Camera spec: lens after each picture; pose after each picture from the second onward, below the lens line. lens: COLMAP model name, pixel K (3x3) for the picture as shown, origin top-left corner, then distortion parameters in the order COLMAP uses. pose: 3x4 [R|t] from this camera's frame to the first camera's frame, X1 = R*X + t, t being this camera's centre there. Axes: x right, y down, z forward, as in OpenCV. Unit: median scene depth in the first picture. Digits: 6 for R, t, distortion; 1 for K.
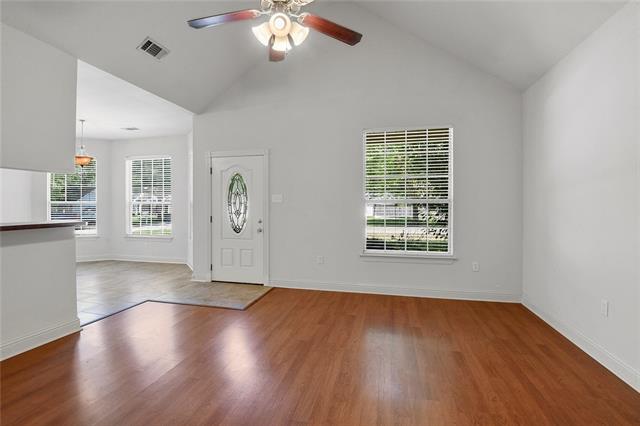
lens RADIAL K [[295.2, 0, 320.0], [0, 295.2, 213.0], [0, 0, 1]] dist [-0.000365, -0.000057]
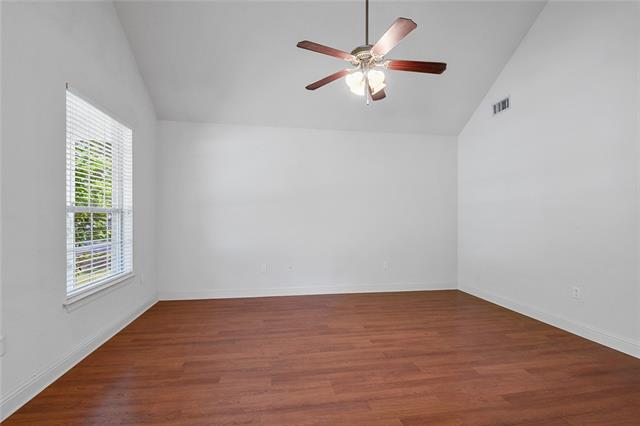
lens RADIAL K [[295.2, 0, 320.0], [0, 295.2, 213.0], [0, 0, 1]] dist [-0.000365, -0.000057]
pose [[-0.388516, 0.008357, 0.921404, -0.875223], [0.007946, 0.999952, -0.005719, -0.032568], [-0.921408, 0.005100, -0.388564, 1.196378]]
